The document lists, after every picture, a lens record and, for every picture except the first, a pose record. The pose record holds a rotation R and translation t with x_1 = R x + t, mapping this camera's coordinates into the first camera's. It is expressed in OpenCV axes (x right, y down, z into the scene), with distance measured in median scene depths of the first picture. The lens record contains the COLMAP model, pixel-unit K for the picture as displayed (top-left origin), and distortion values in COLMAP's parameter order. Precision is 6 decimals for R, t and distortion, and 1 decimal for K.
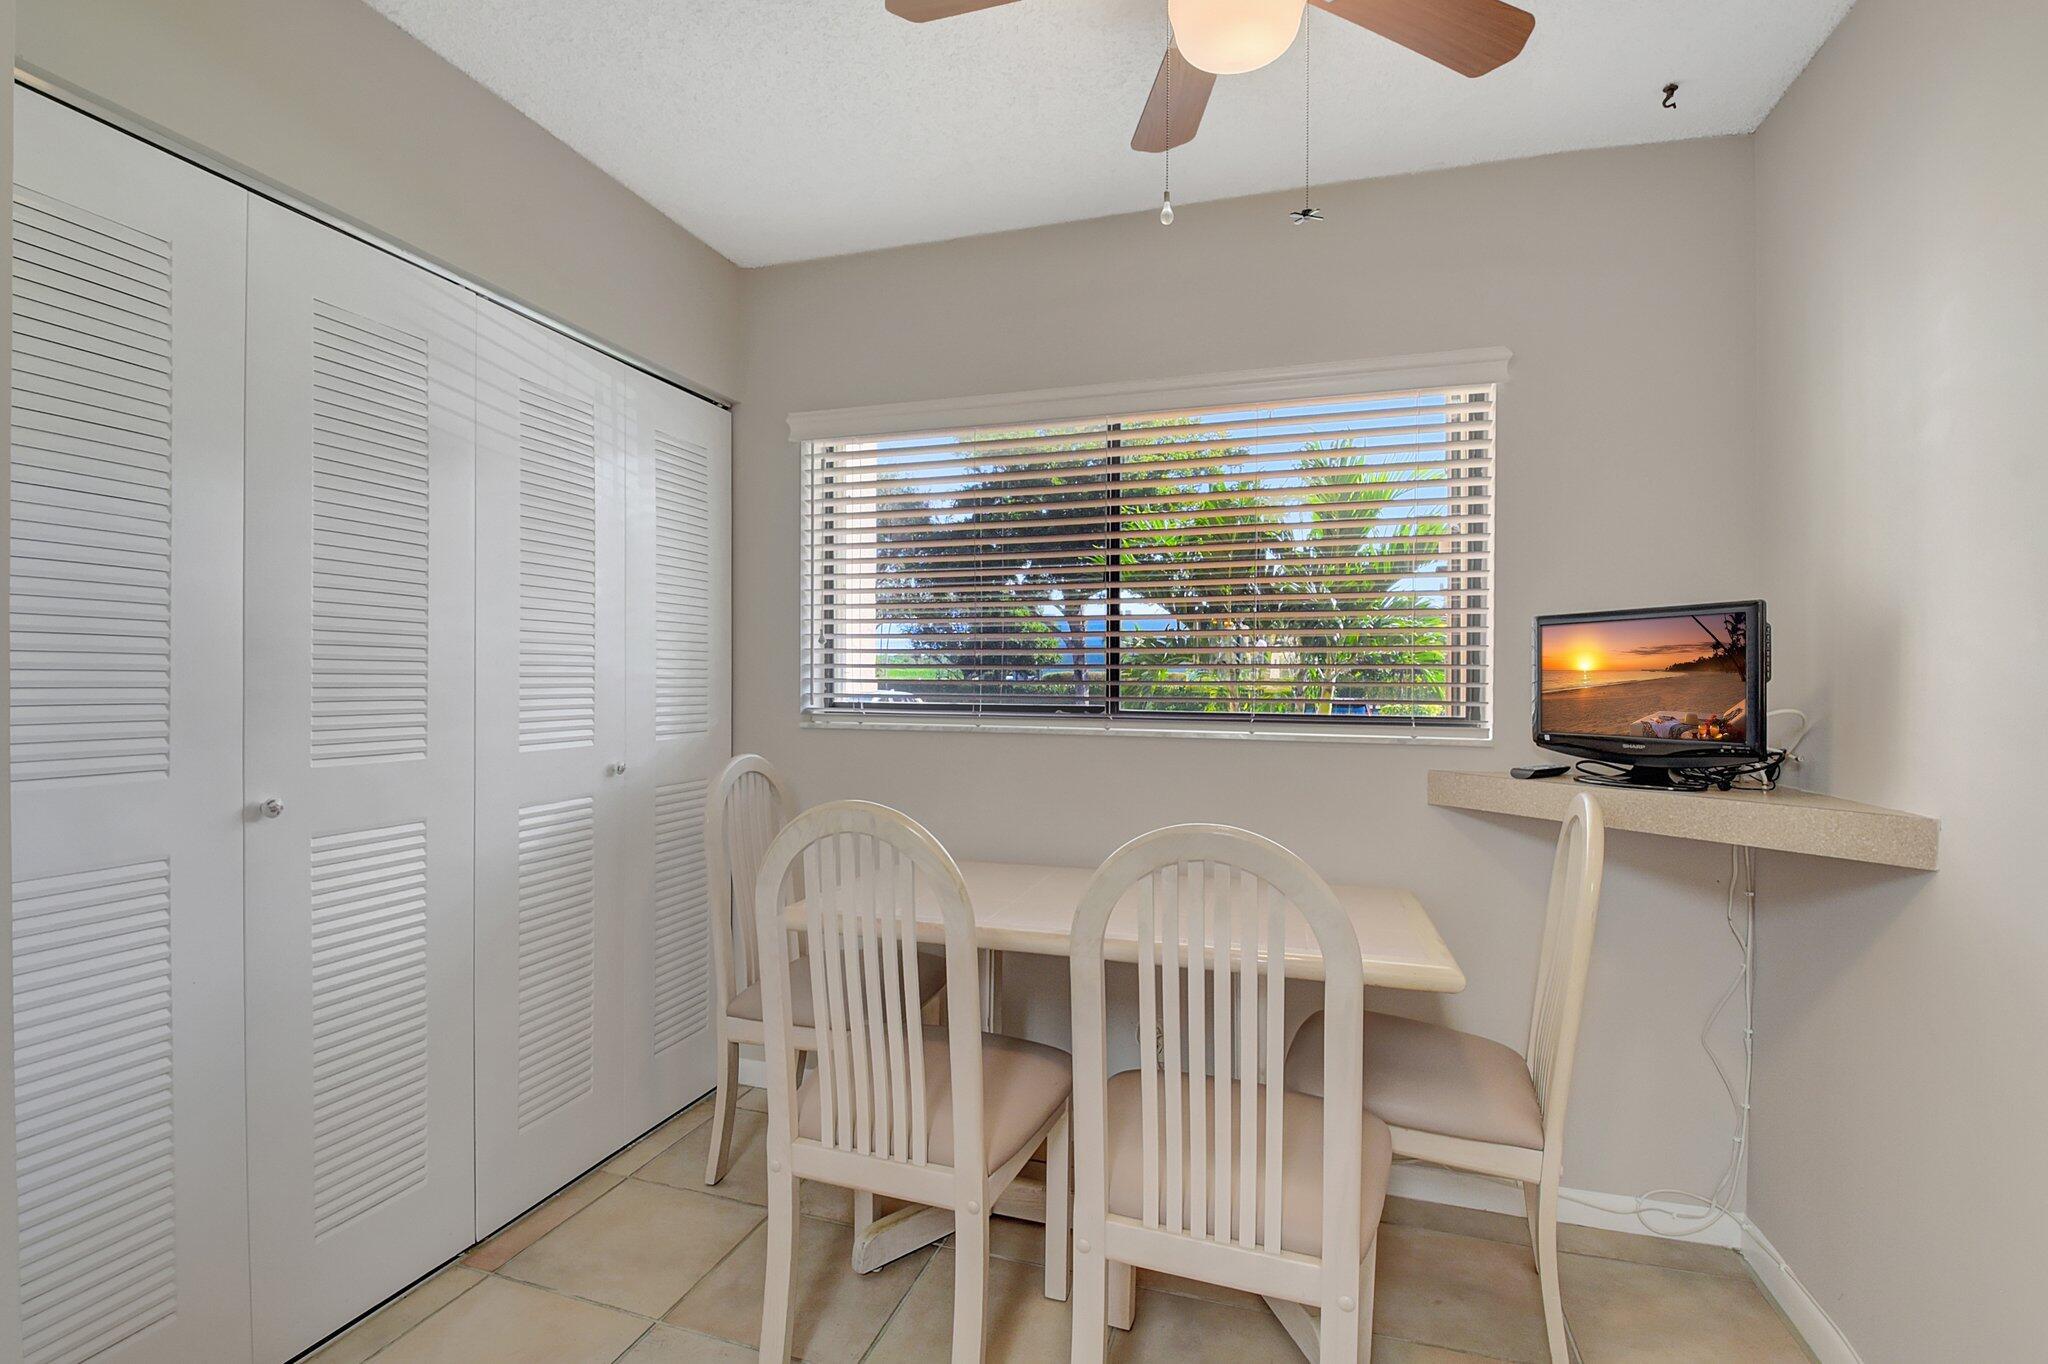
lens RADIAL K [[913.9, 0, 1032.7], [0, 913.9, 686.6], [0, 0, 1]] dist [-0.000922, -0.013217]
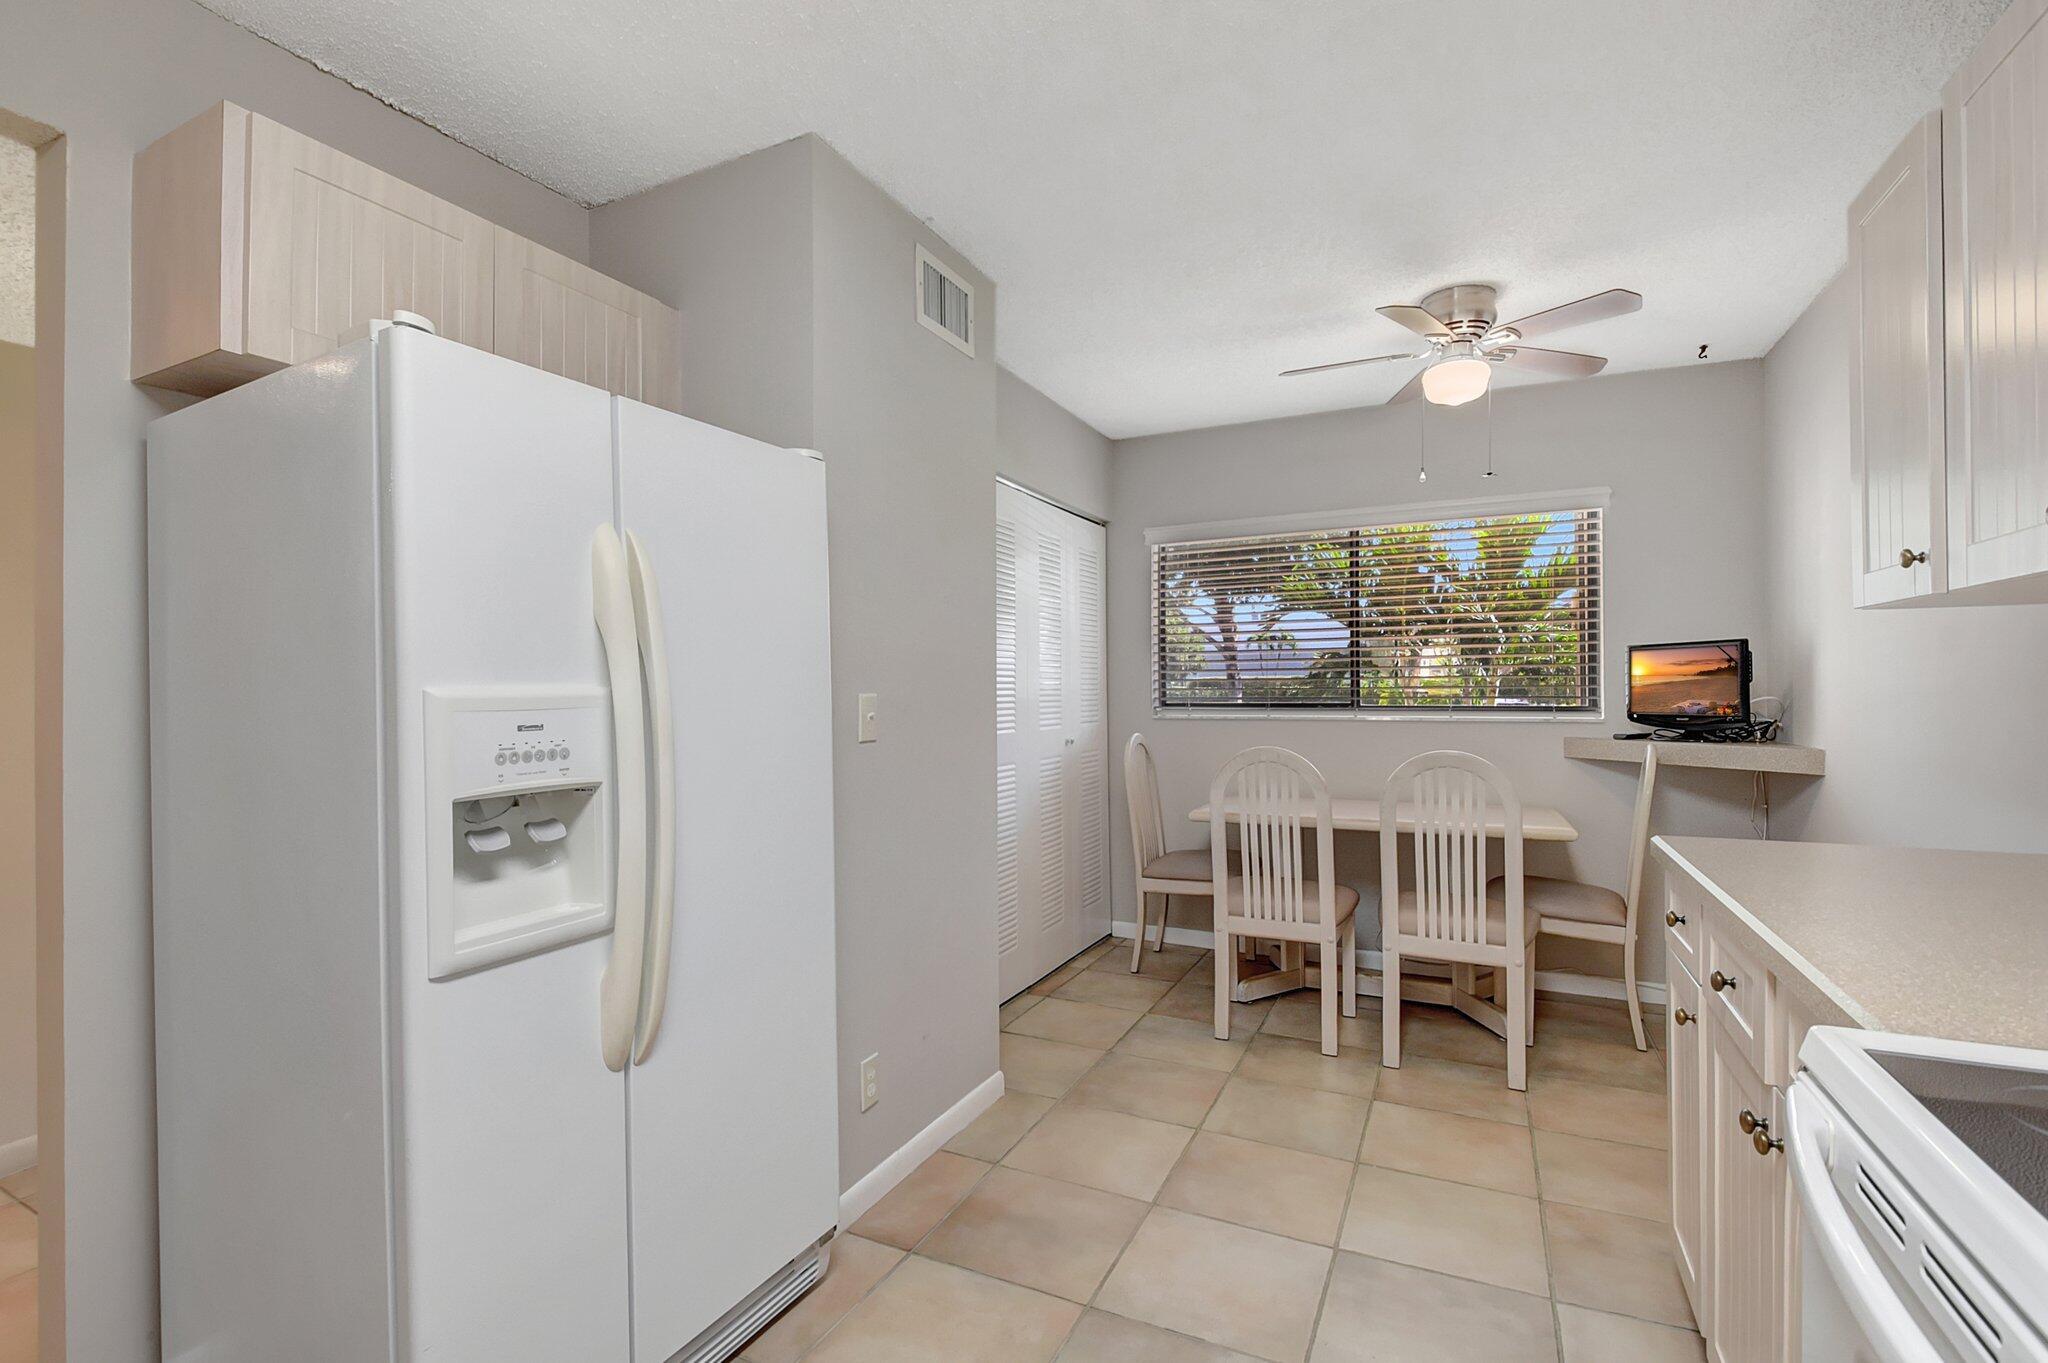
lens RADIAL K [[913.9, 0, 1008.2], [0, 913.9, 687.3], [0, 0, 1]] dist [-0.000922, -0.013217]
pose [[0.986224, -0.015606, -0.164675, -0.334932], [0.014902, 0.999874, -0.005512, -0.007676], [0.164740, 0.002982, 0.986333, -0.926109]]
